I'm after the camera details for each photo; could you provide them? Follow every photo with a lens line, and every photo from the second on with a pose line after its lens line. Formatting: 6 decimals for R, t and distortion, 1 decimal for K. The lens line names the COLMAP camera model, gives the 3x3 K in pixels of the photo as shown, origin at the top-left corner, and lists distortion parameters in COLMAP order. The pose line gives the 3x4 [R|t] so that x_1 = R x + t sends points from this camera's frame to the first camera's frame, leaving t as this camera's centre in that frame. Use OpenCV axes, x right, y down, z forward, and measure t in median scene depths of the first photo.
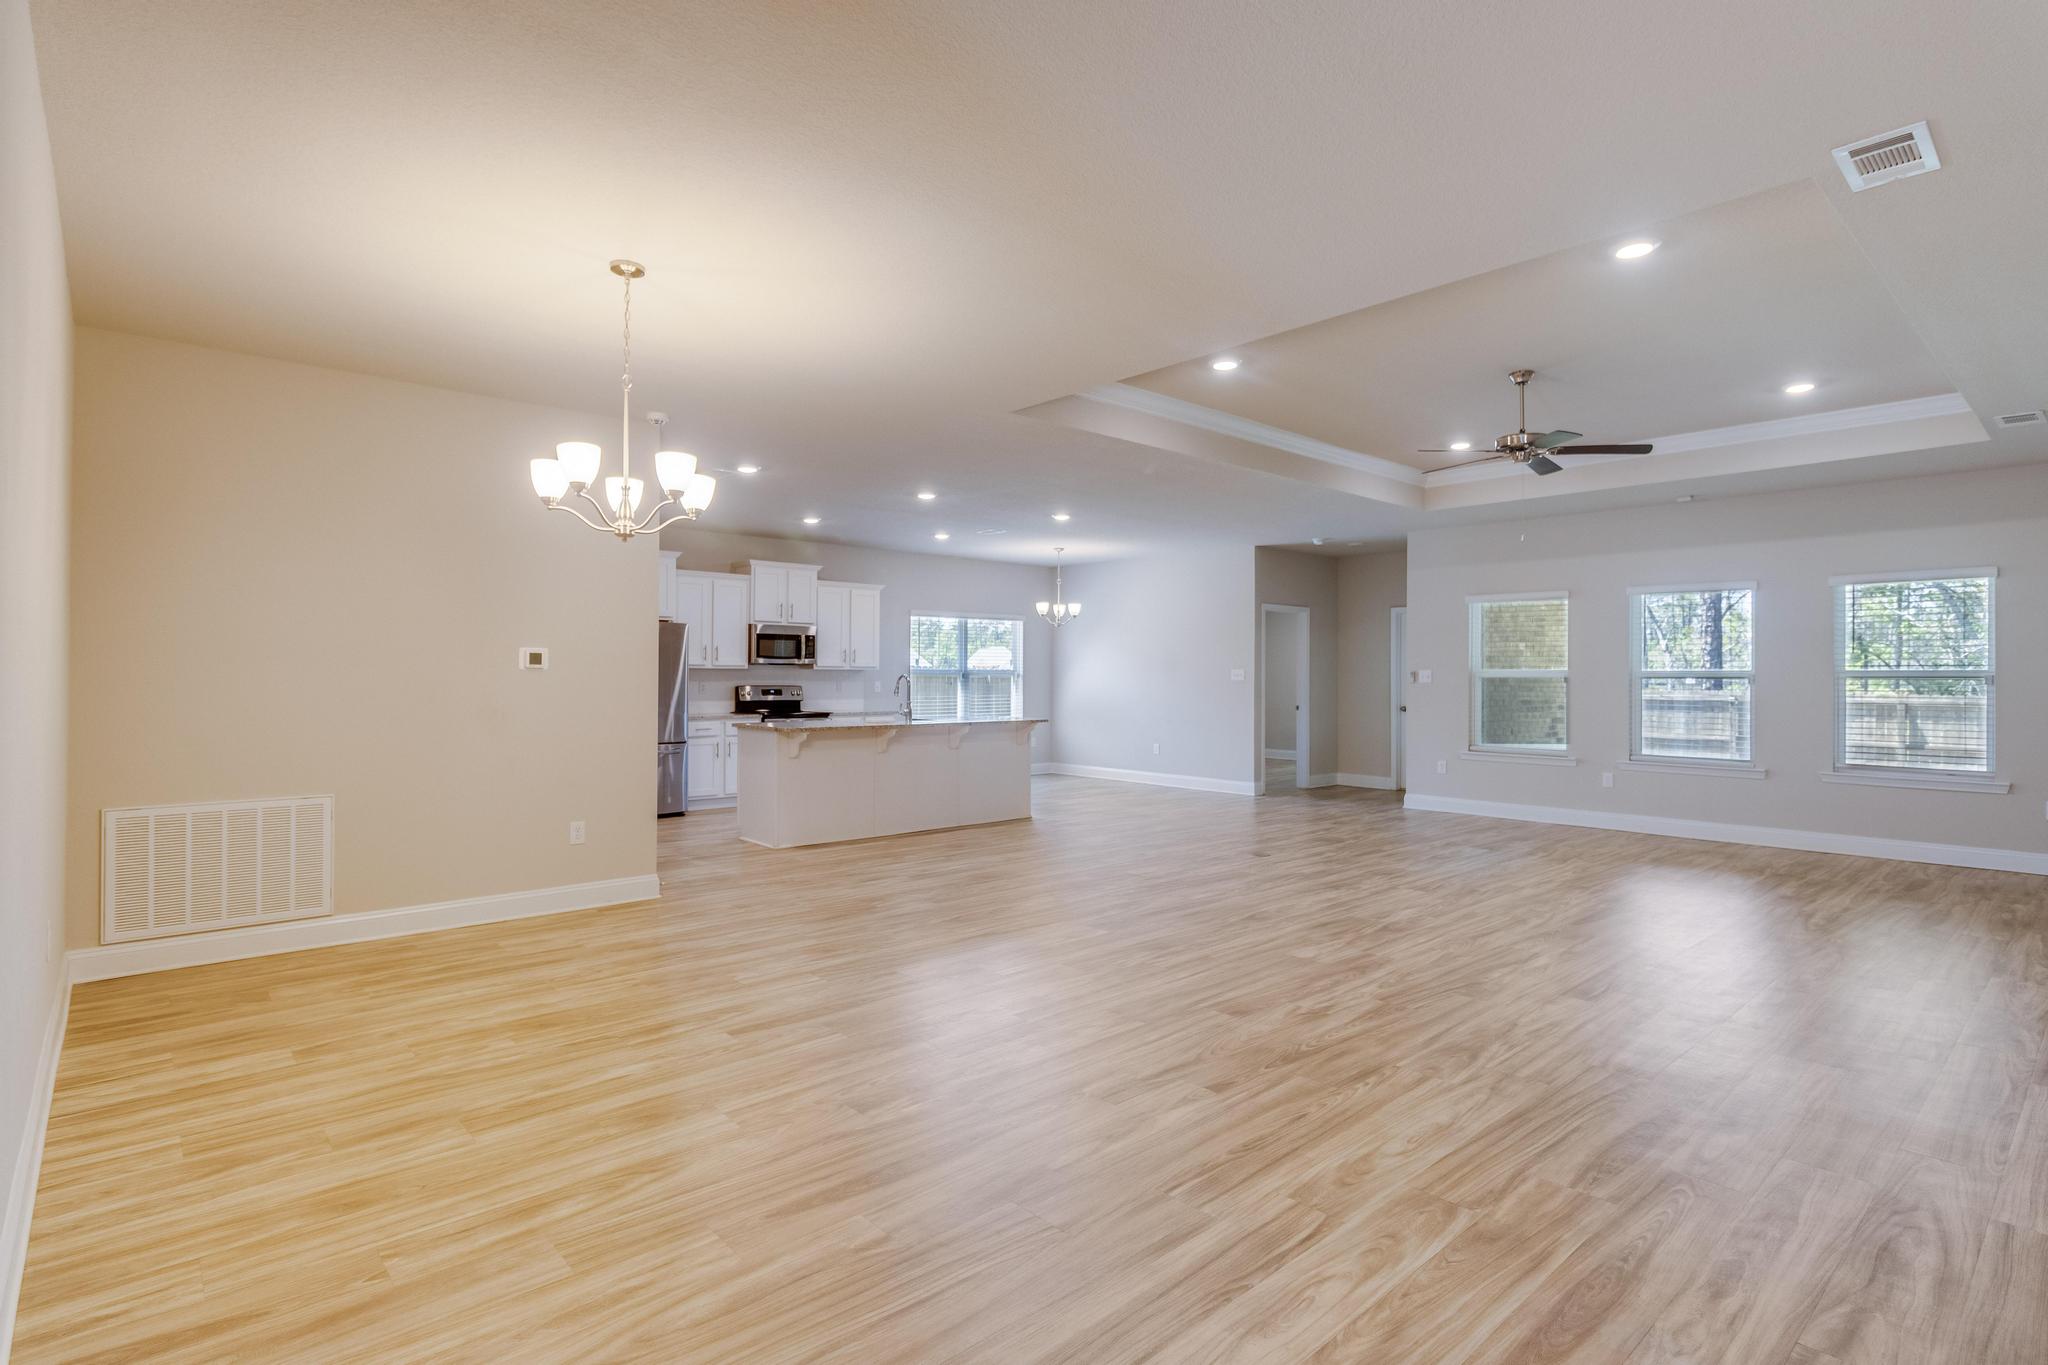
lens RADIAL K [[991.3, 0, 1016.5], [0, 991.3, 666.8], [0, 0, 1]] dist [-0.007469, -0.000140]
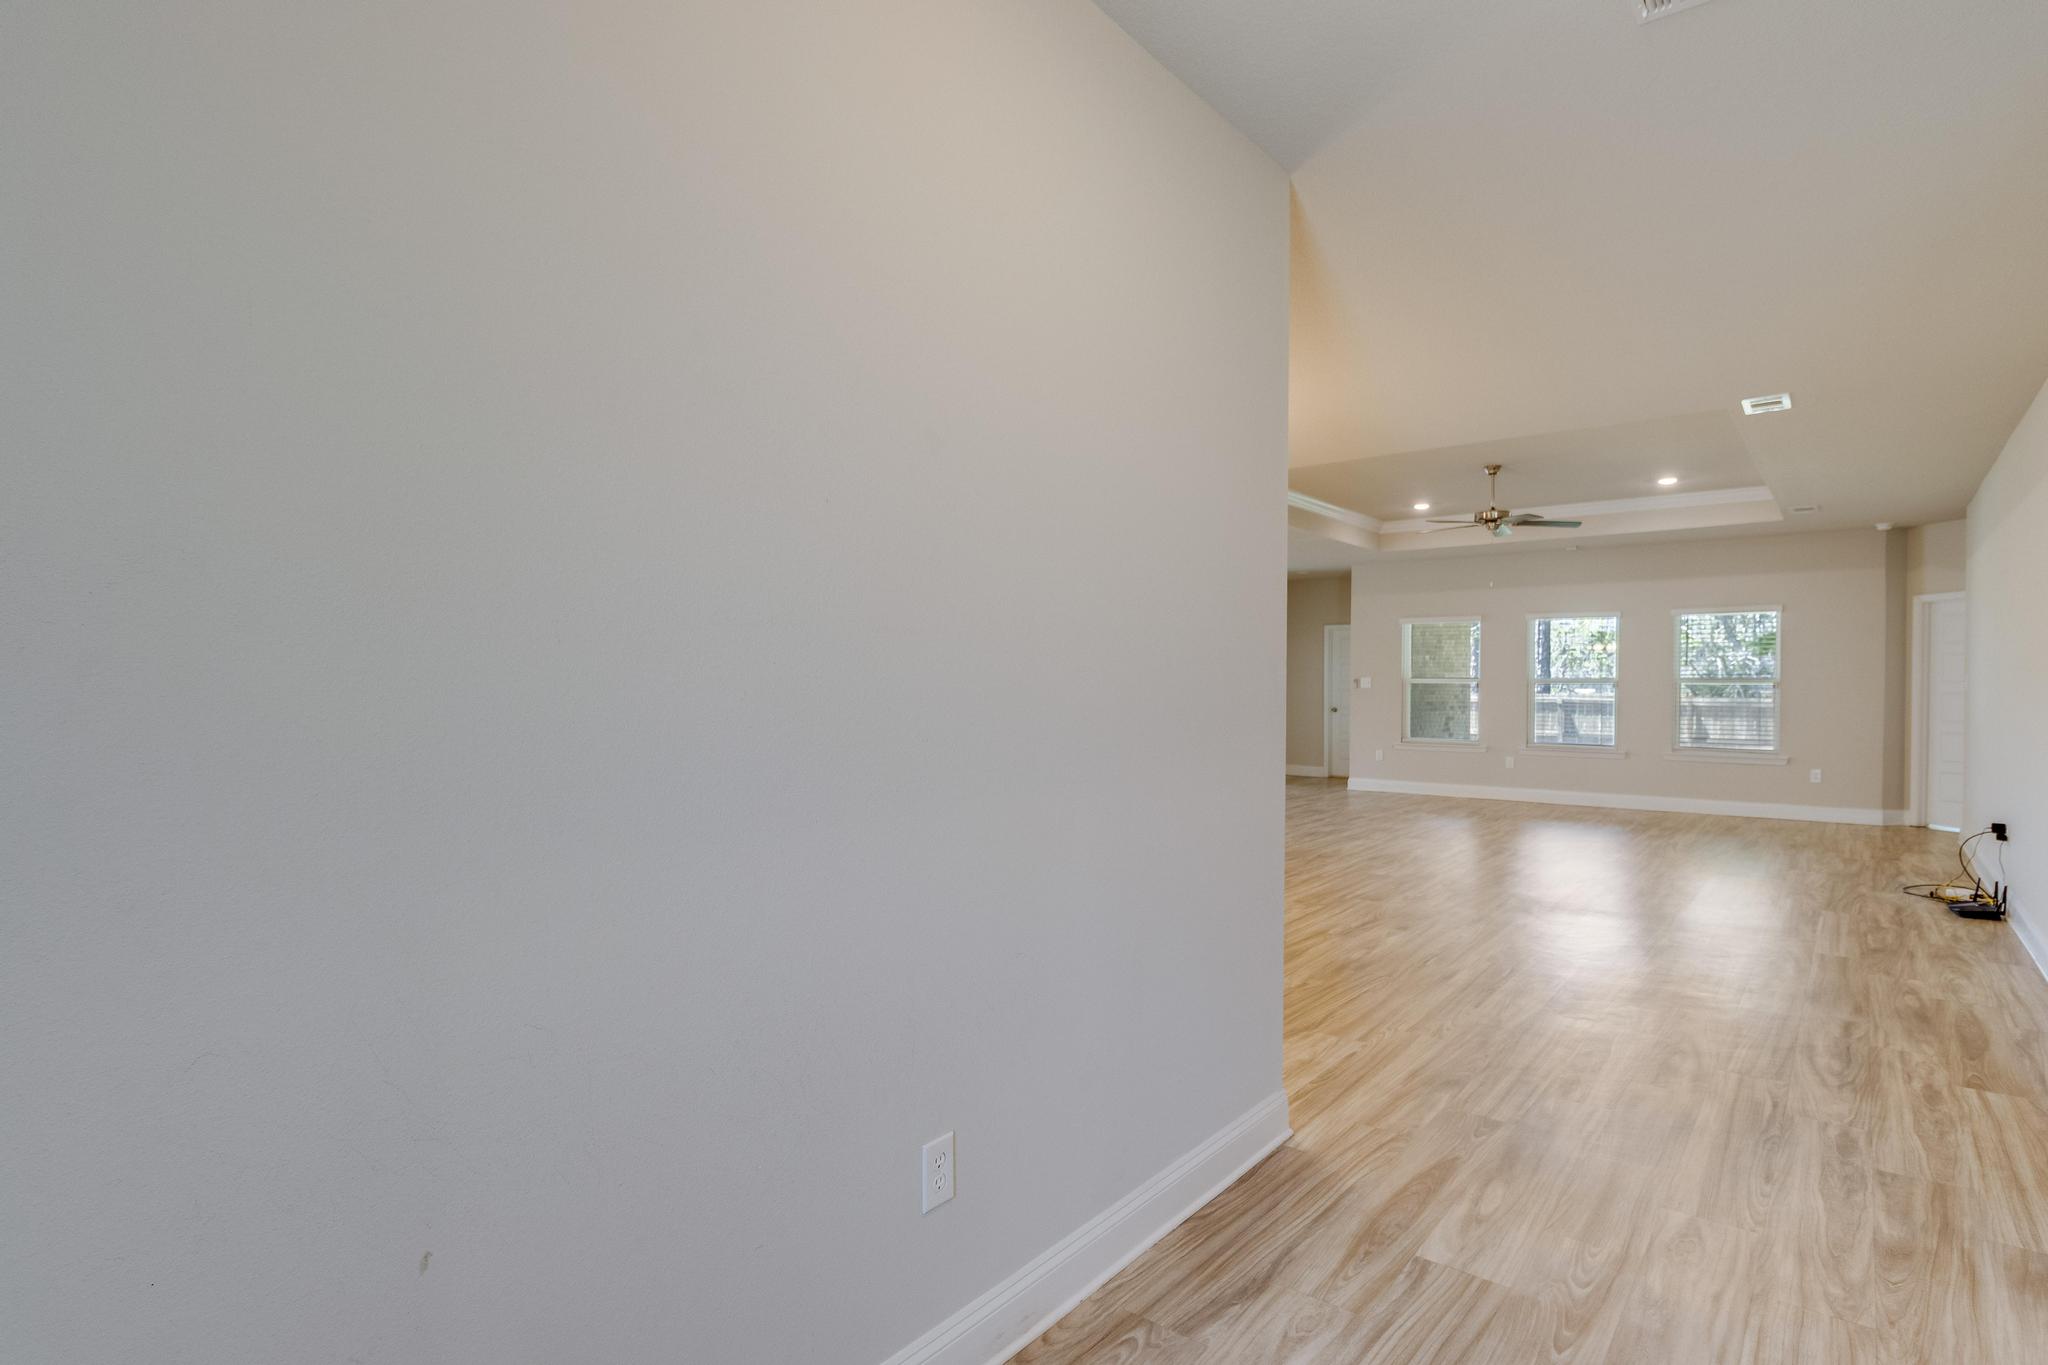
lens RADIAL K [[991.3, 0, 1030.2], [0, 991.3, 692.0], [0, 0, 1]] dist [-0.007469, -0.000140]
pose [[0.988142, -0.004319, 0.153483, -0.257896], [0.001502, 0.999828, 0.018466, -0.003113], [-0.153537, -0.018016, 0.987979, -0.211900]]
